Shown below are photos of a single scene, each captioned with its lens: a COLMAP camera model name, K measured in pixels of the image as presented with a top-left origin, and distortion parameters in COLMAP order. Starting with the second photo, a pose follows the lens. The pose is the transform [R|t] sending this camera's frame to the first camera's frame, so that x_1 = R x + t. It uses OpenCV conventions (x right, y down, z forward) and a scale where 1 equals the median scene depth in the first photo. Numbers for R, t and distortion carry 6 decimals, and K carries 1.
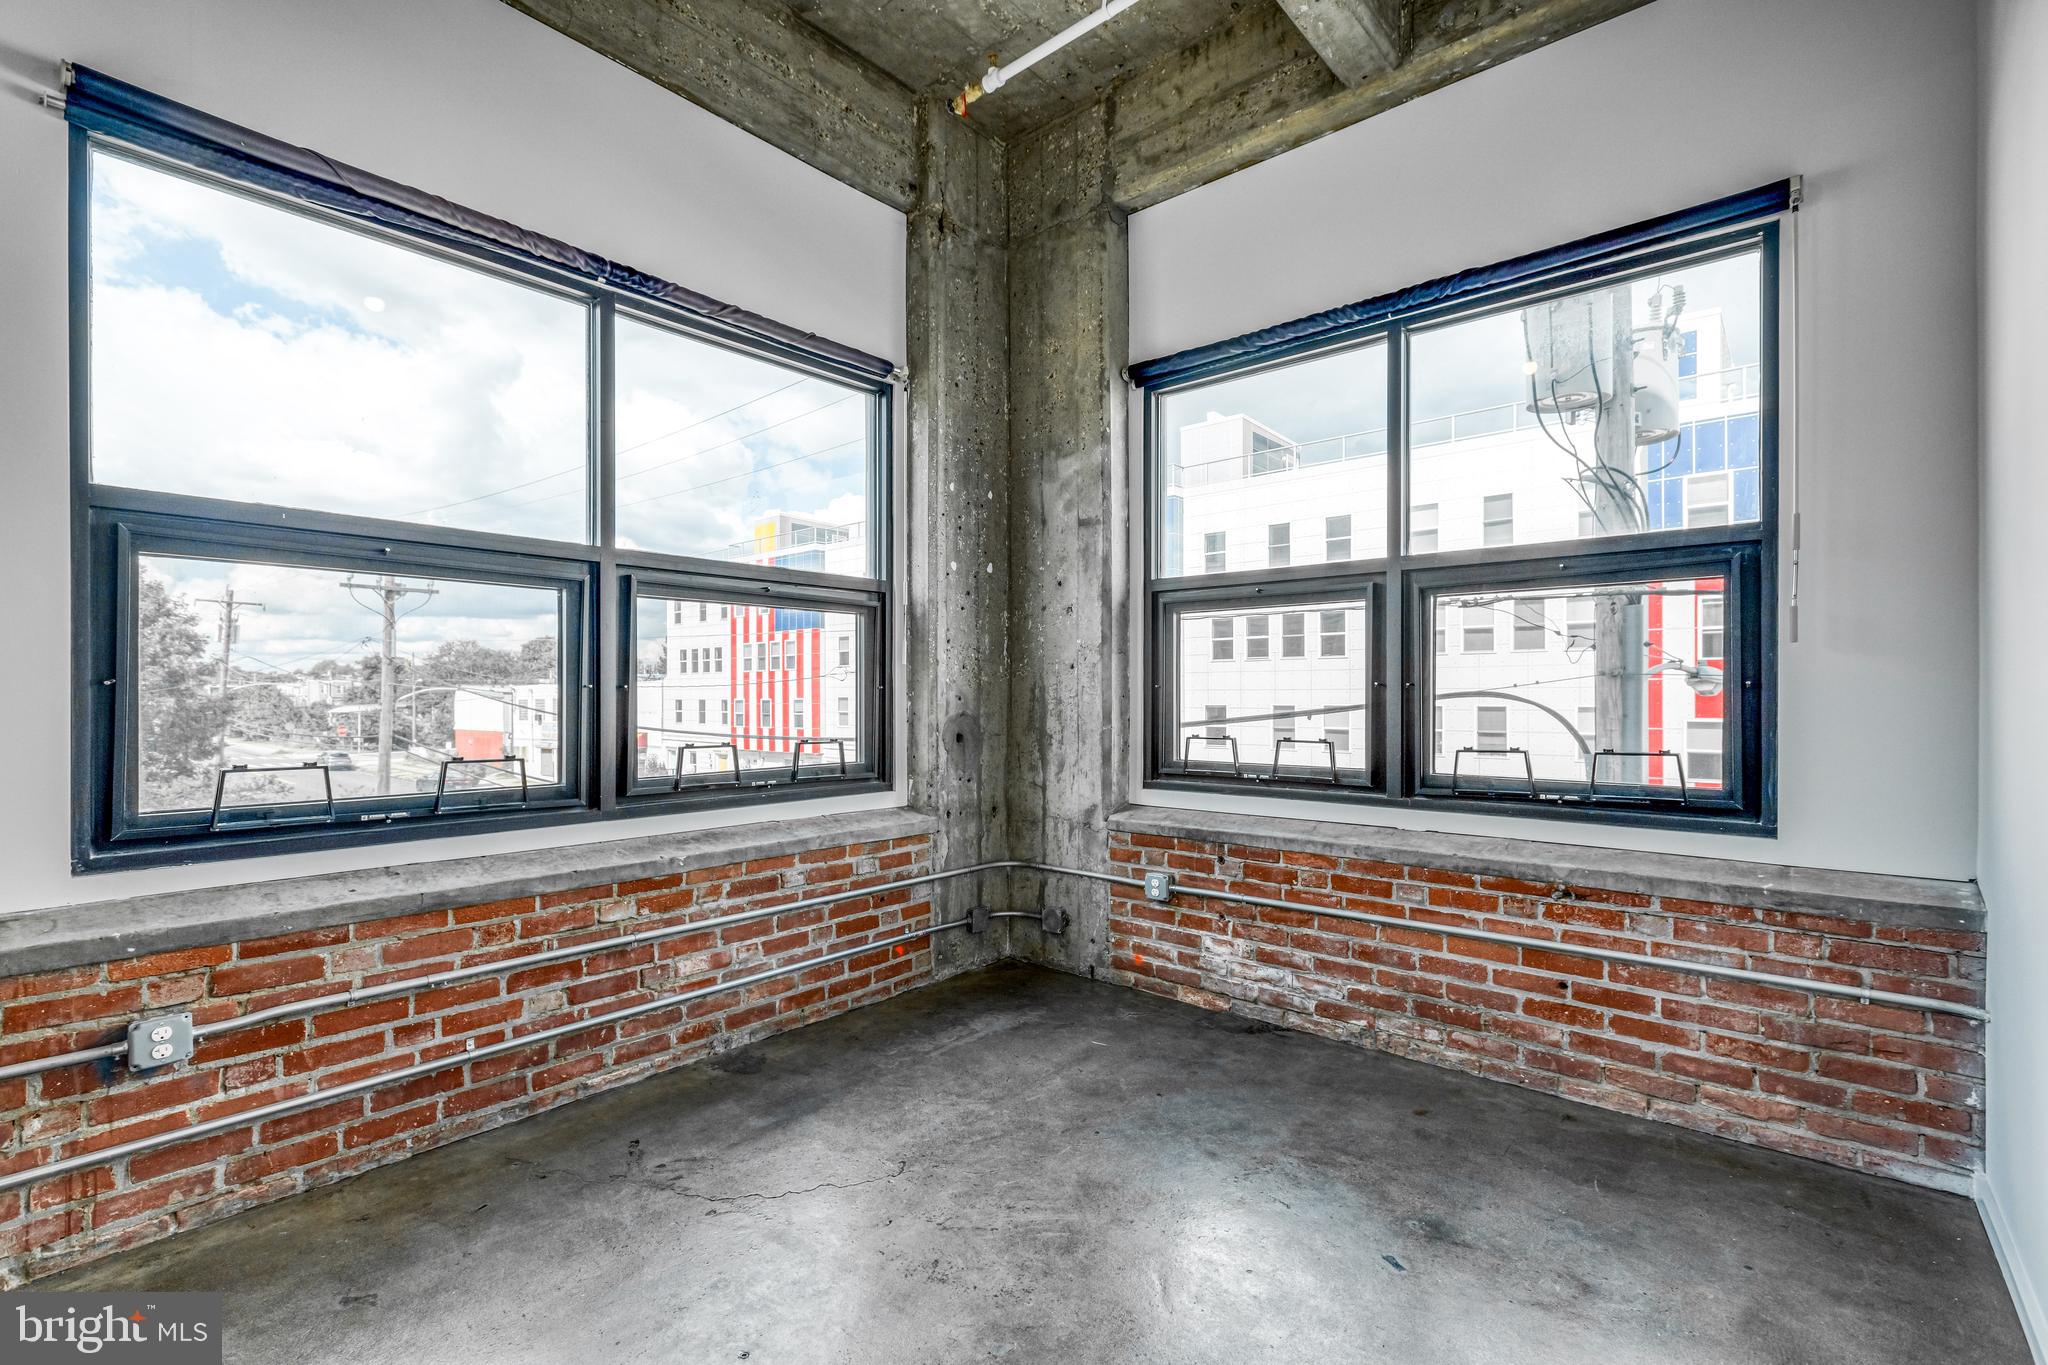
lens RADIAL K [[925.9, 0, 1022.1], [0, 925.9, 691.0], [0, 0, 1]] dist [0.000092, 0.000838]
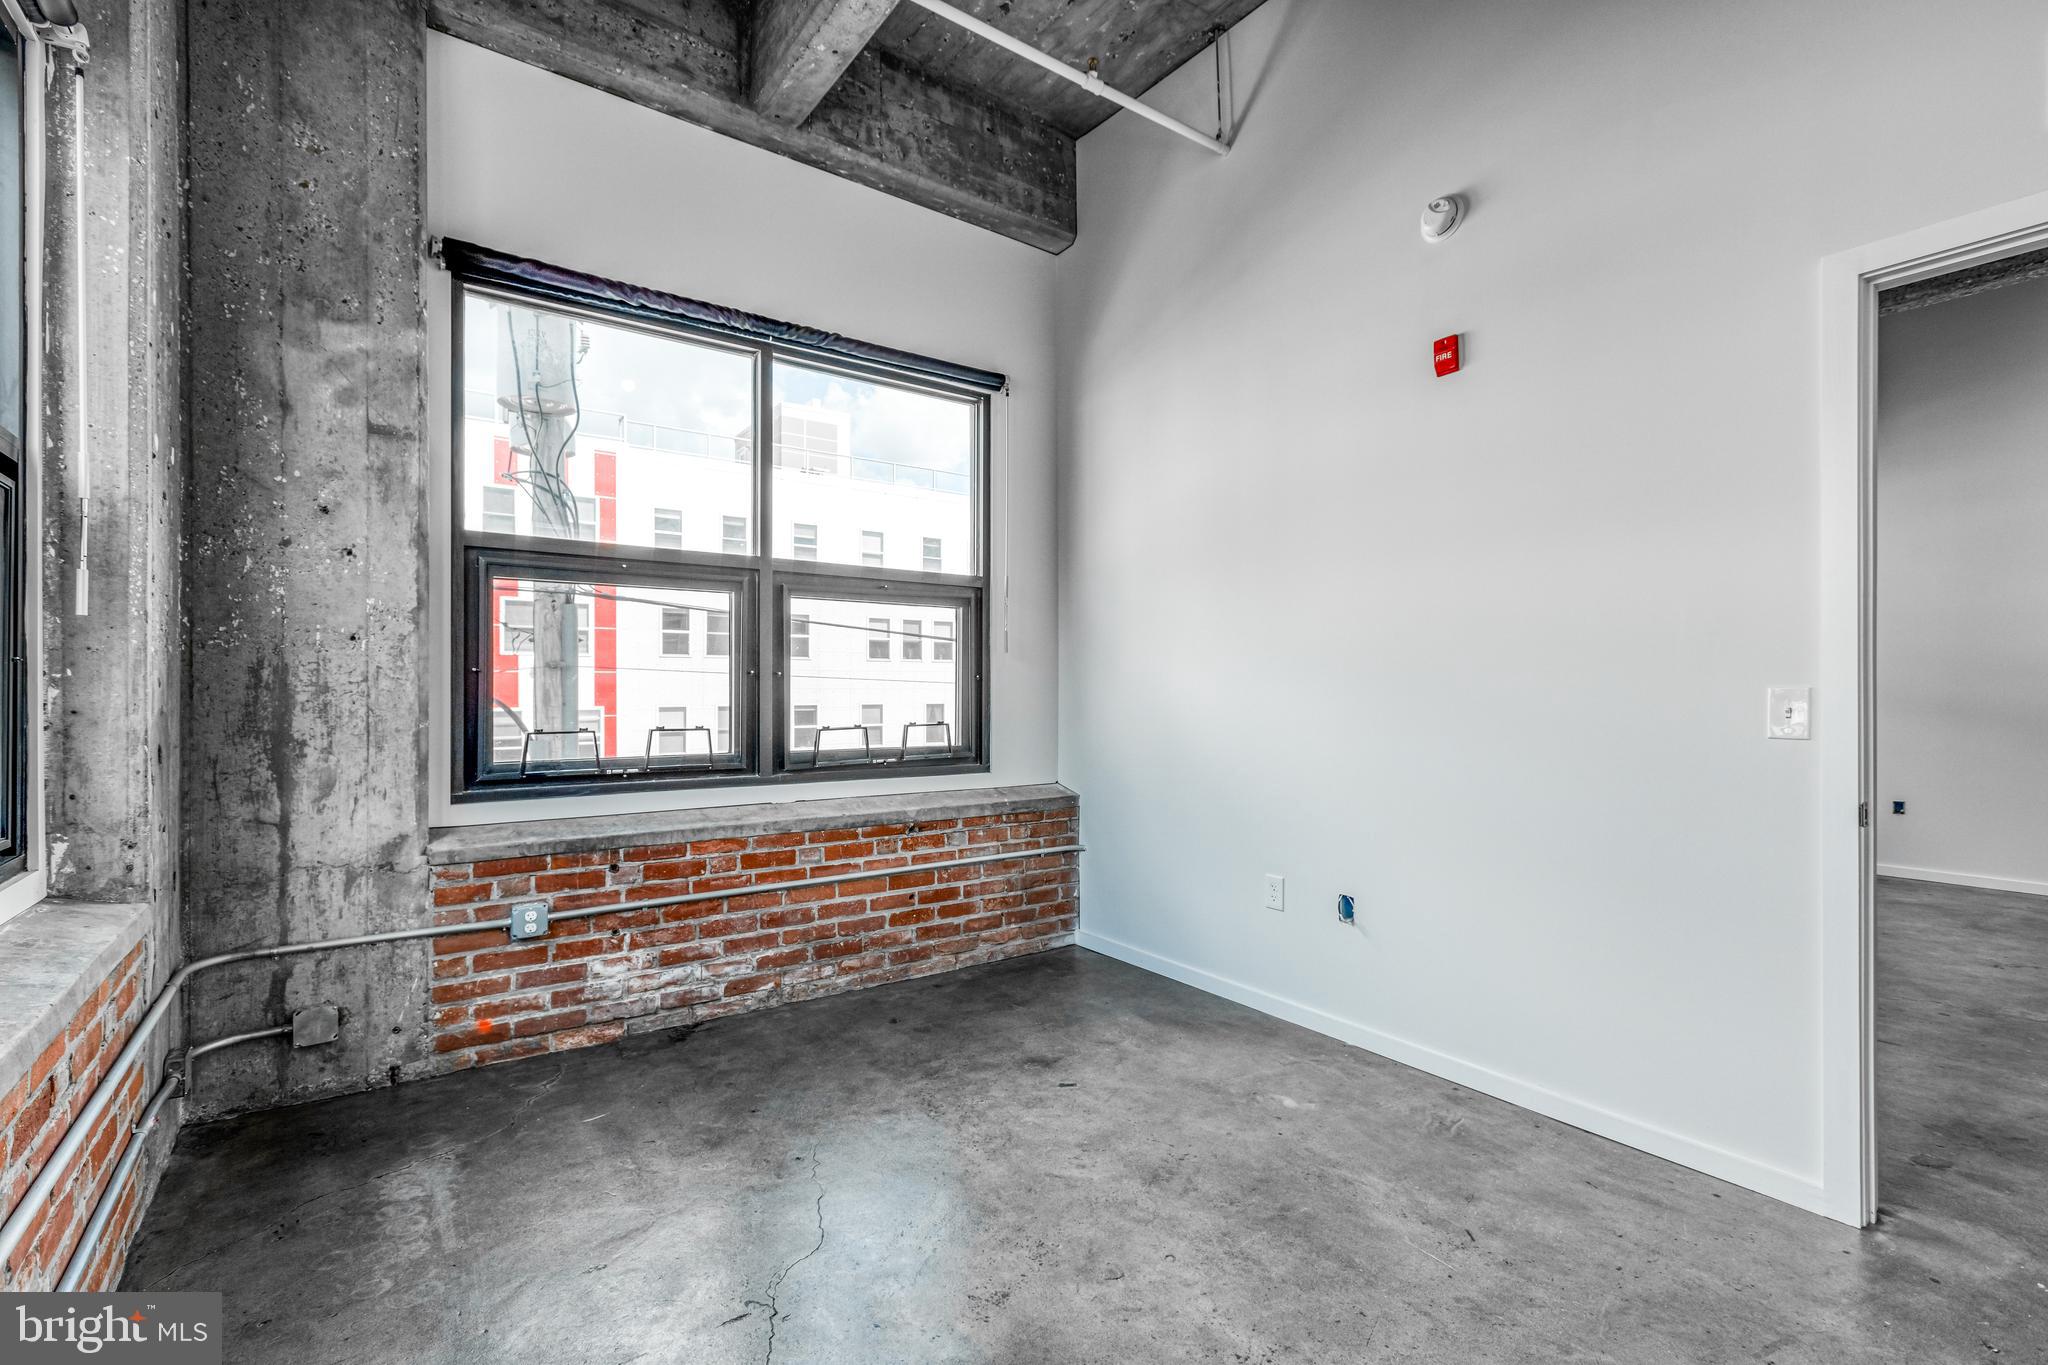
lens RADIAL K [[925.9, 0, 1016.7], [0, 925.9, 681.3], [0, 0, 1]] dist [0.000092, 0.000838]
pose [[0.224576, 0.009231, 0.974413, -0.588149], [-0.008172, 0.999938, -0.007589, 0.008185], [-0.974422, -0.006258, 0.224638, 0.449831]]
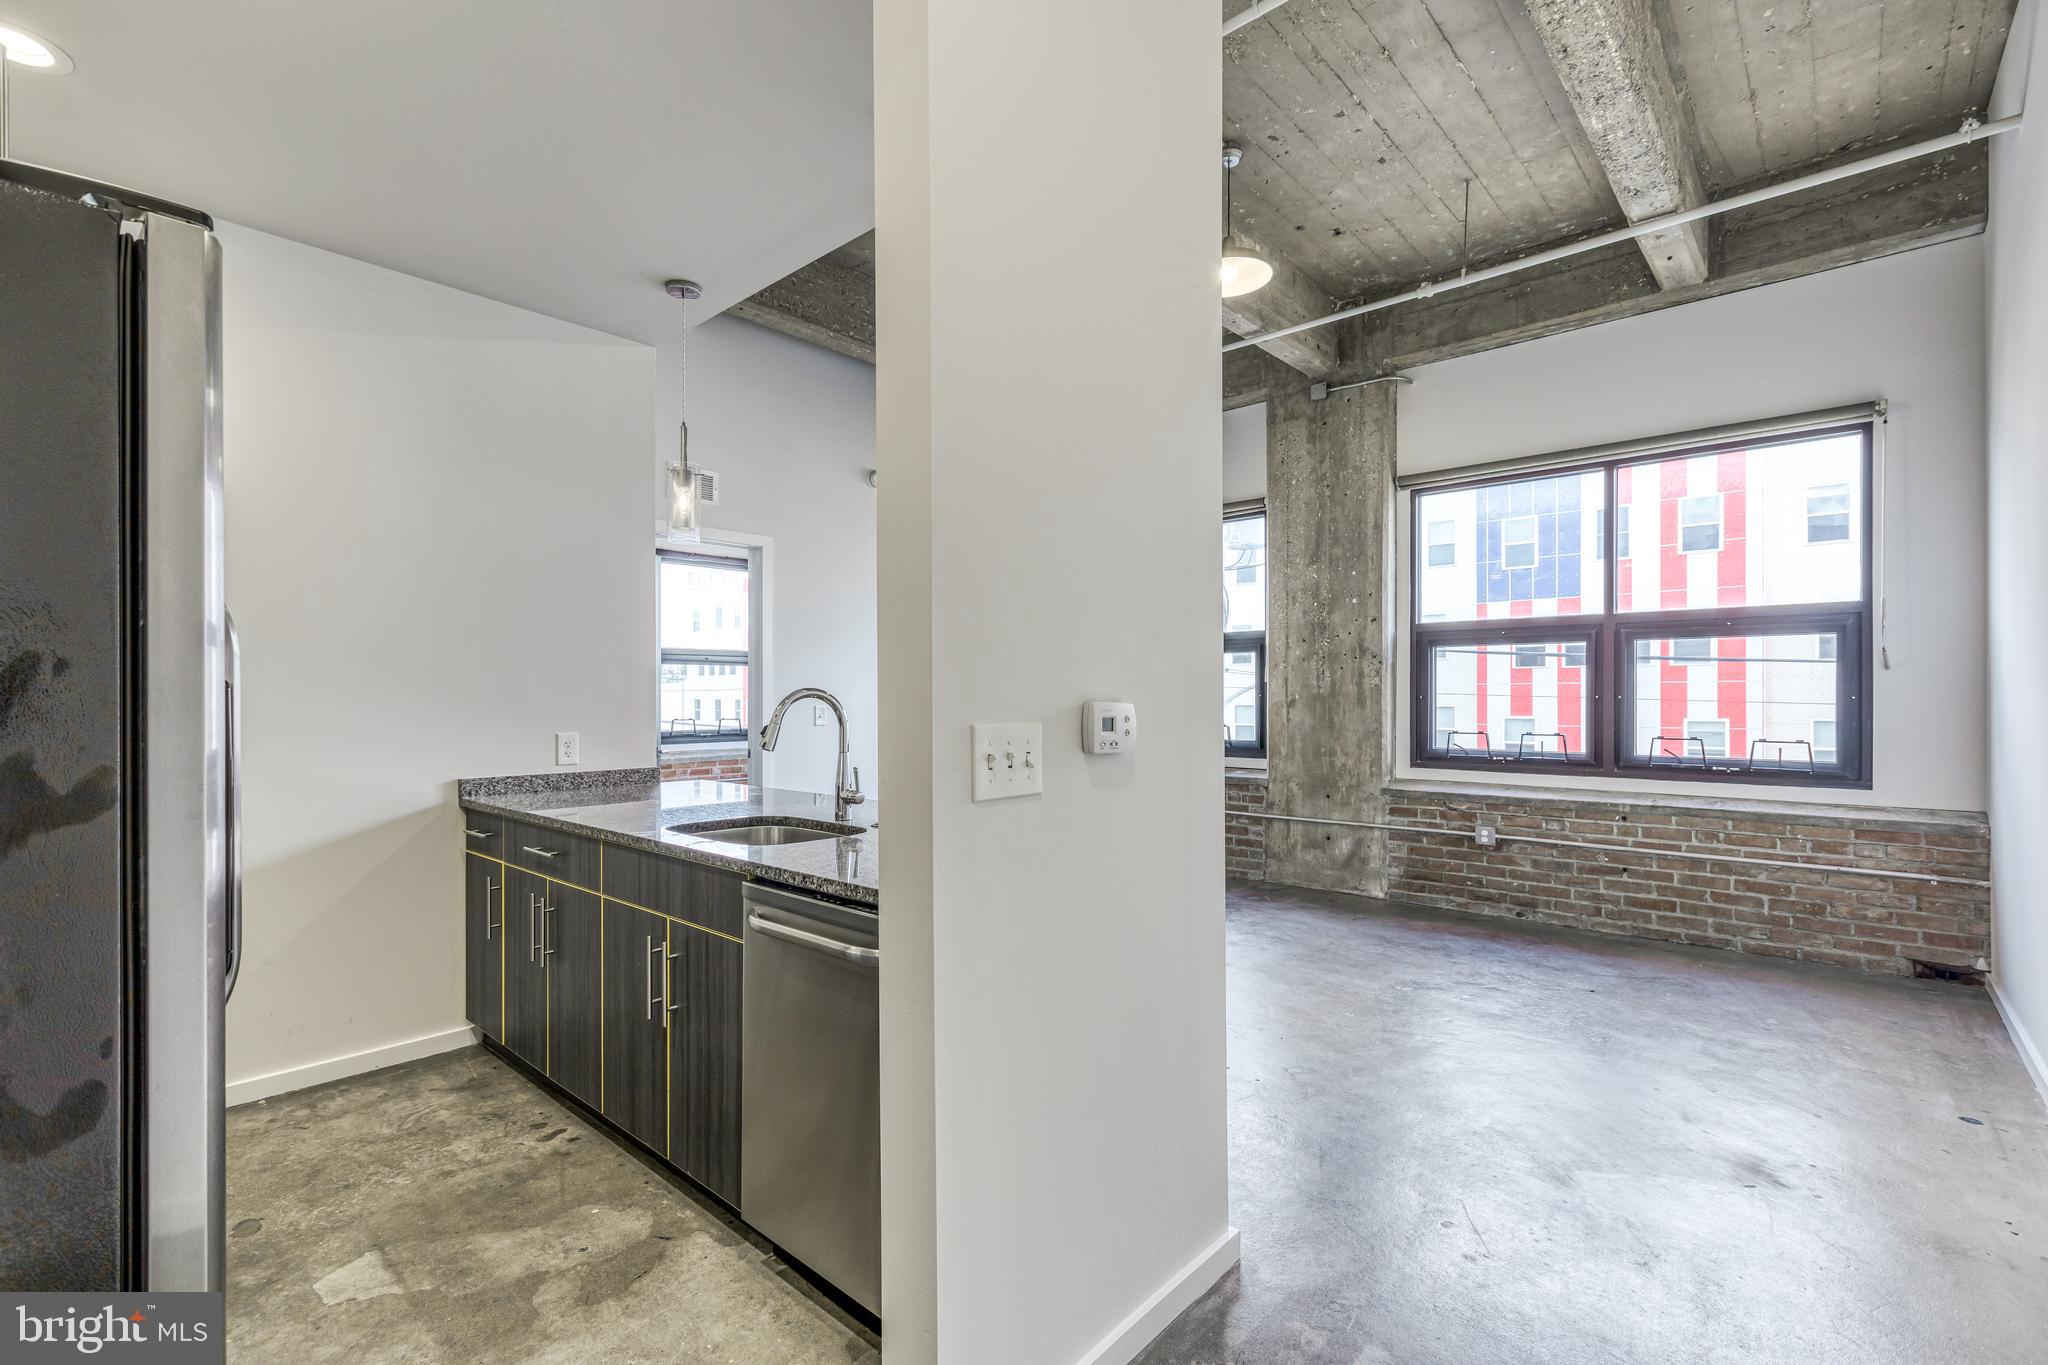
lens RADIAL K [[925.9, 0, 1017.6], [0, 925.9, 691.8], [0, 0, 1]] dist [0.000092, 0.000838]
pose [[0.999989, -0.003459, -0.003294, -0.558544], [0.003470, 0.999989, 0.003195, -0.024211], [0.003283, -0.003207, 0.999989, -0.523269]]
